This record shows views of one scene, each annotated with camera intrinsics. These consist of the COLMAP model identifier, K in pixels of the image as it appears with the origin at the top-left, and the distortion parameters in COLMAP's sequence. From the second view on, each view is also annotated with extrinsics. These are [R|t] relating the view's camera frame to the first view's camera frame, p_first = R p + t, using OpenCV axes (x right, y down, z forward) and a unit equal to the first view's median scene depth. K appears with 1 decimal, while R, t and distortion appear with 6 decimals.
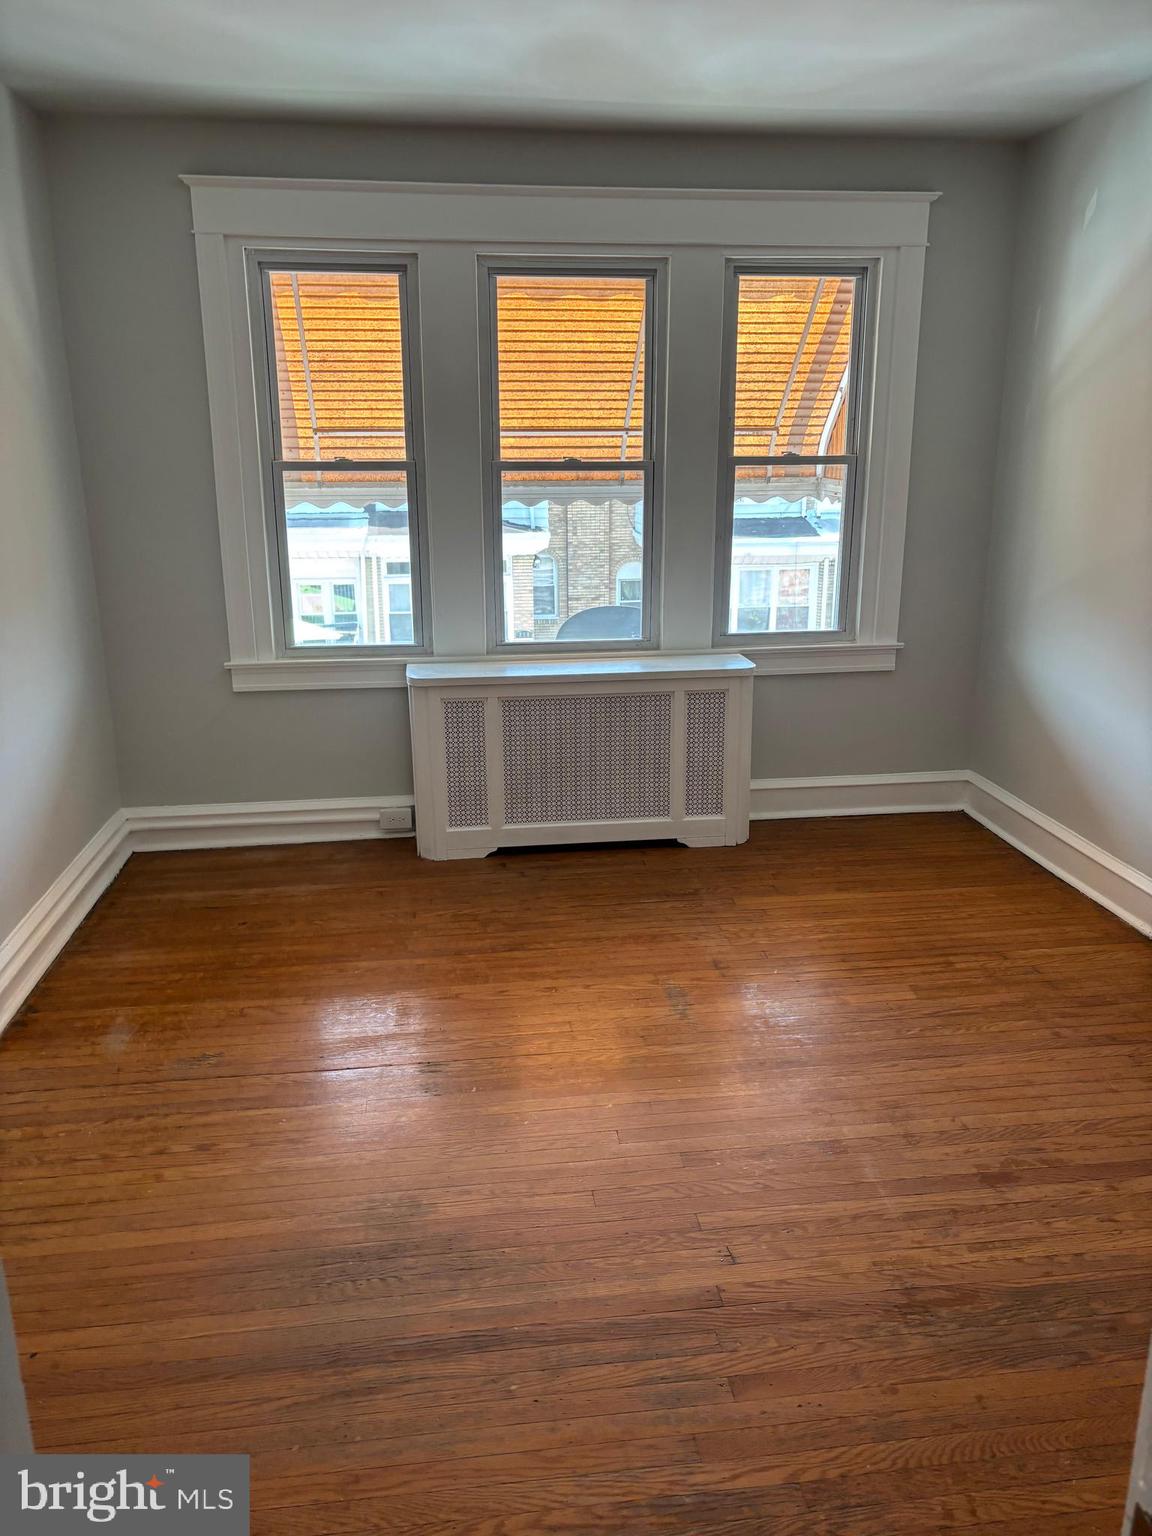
lens RADIAL K [[1152.6, 0, 576.0], [0, 1152.6, 768.0], [0, 0, 1]] dist [-0.001799, 0.000387]
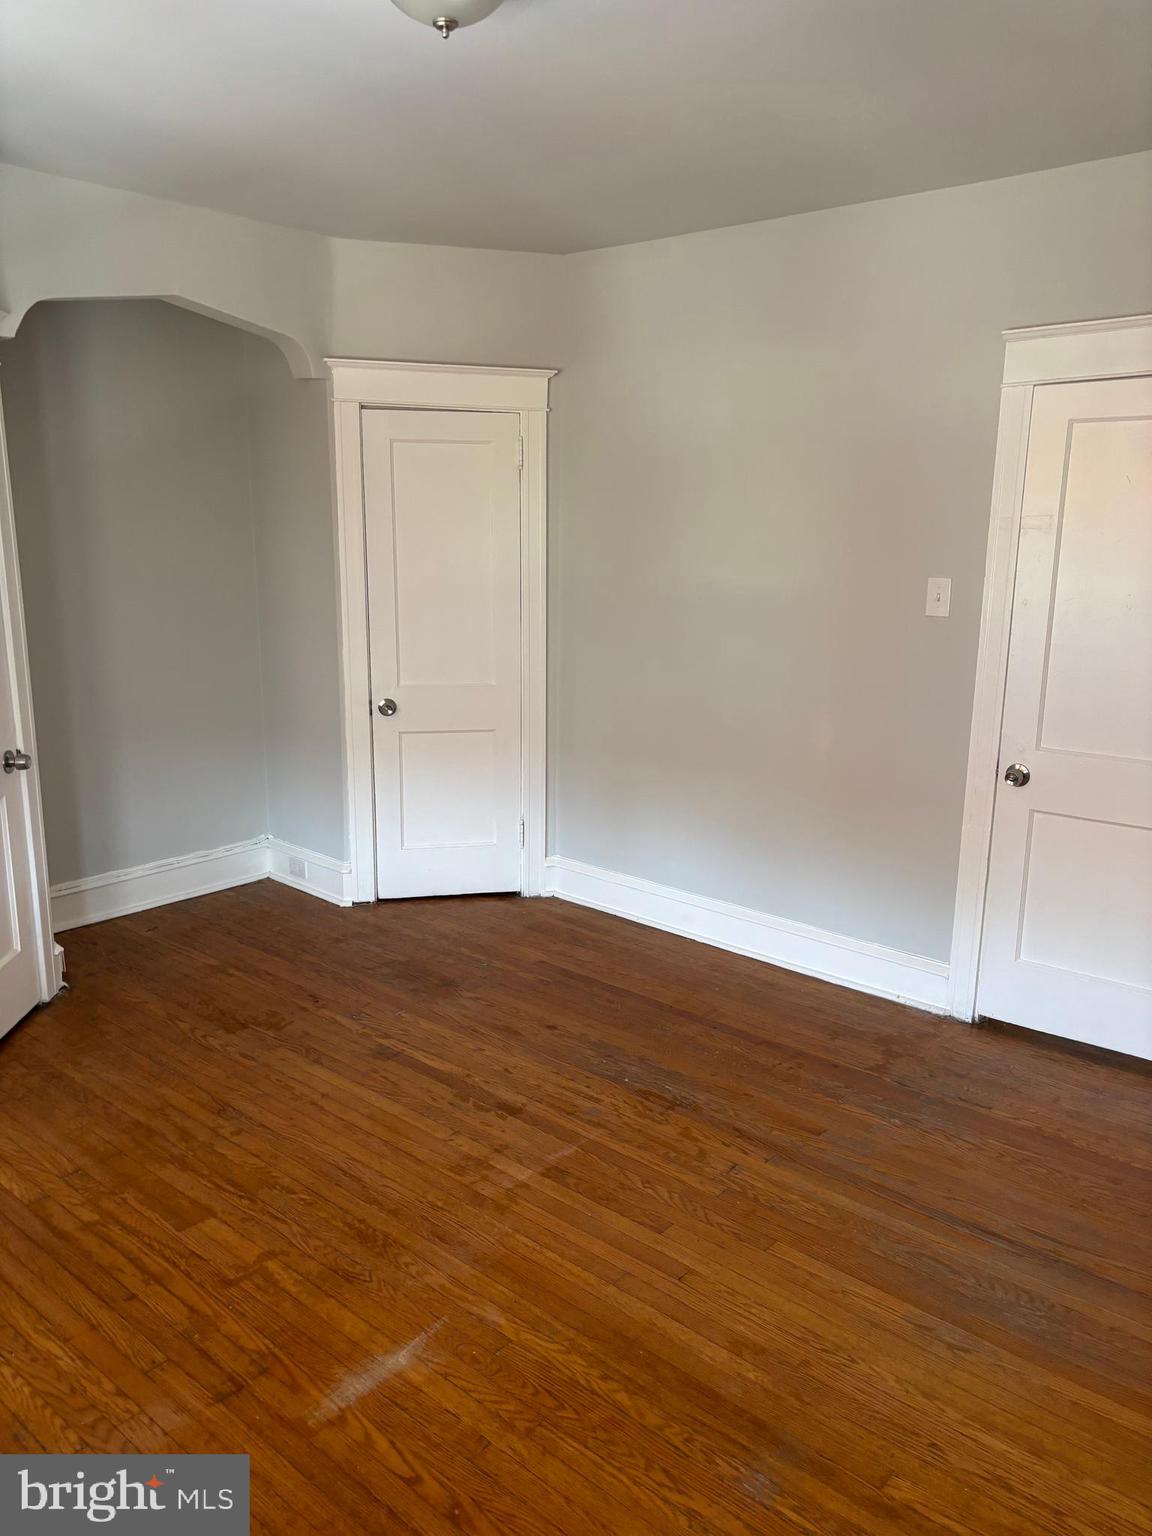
lens RADIAL K [[1152.6, 0, 576.0], [0, 1152.6, 768.0], [0, 0, 1]] dist [-0.001799, 0.000387]
pose [[-0.672975, -0.159663, 0.722228, -0.460926], [0.191375, 0.905591, 0.378523, -0.385349], [-0.714479, 0.392953, -0.578884, 1.274167]]
